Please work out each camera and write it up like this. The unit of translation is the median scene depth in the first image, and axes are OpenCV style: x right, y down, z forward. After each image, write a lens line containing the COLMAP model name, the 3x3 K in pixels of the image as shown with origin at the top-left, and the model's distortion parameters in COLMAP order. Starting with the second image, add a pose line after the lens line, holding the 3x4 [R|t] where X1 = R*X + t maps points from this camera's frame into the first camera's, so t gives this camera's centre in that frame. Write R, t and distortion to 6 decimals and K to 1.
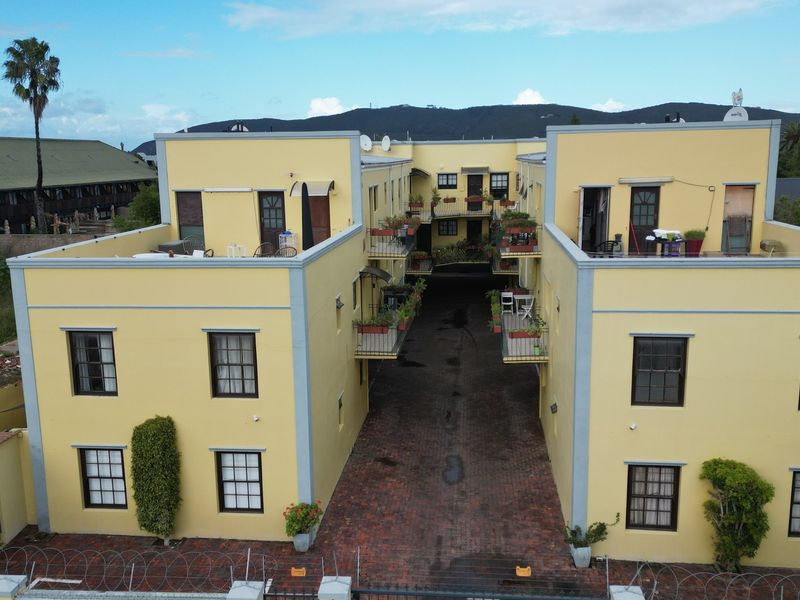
lens RADIAL K [[736.9, 0, 400.0], [0, 736.9, 300.0], [0, 0, 1]] dist [0.101152, -0.130217]
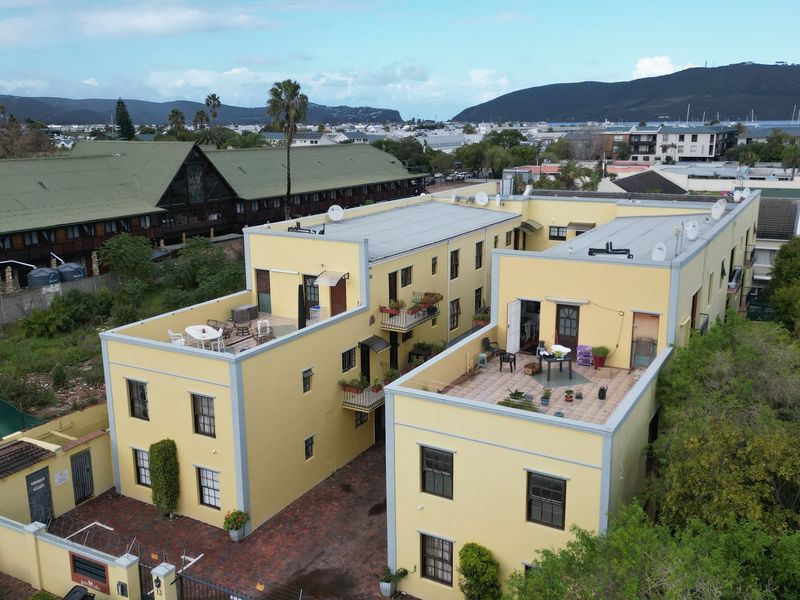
lens RADIAL K [[736.9, 0, 400.0], [0, 736.9, 300.0], [0, 0, 1]] dist [0.101152, -0.130217]
pose [[0.916179, 0.100328, -0.388007, 0.546858], [-0.082182, 0.994616, 0.063127, -0.214196], [0.392252, -0.025949, 0.919492, -0.208425]]
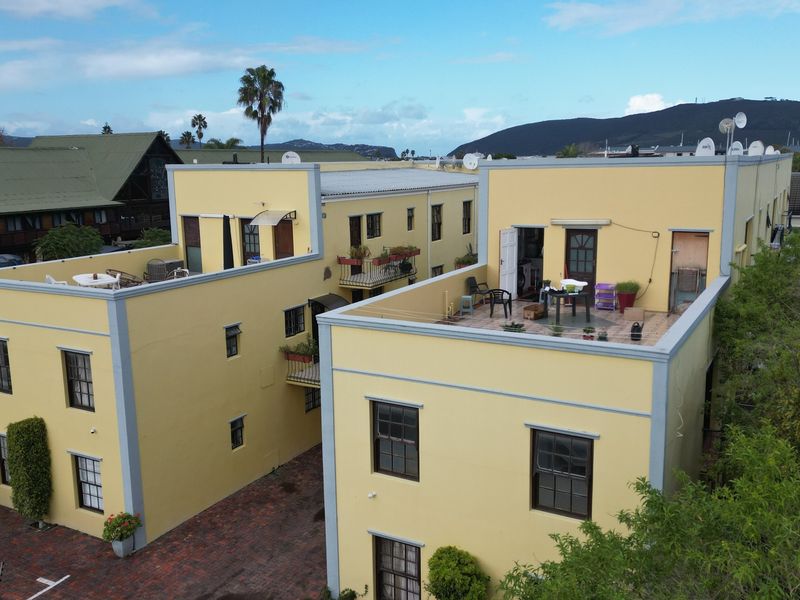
lens RADIAL K [[736.9, 0, 400.0], [0, 736.9, 300.0], [0, 0, 1]] dist [0.101152, -0.130217]
pose [[0.918504, 0.073836, -0.388456, 0.483022], [-0.073801, 0.997160, 0.015035, -0.065232], [0.388463, 0.014858, 0.921345, 0.100522]]
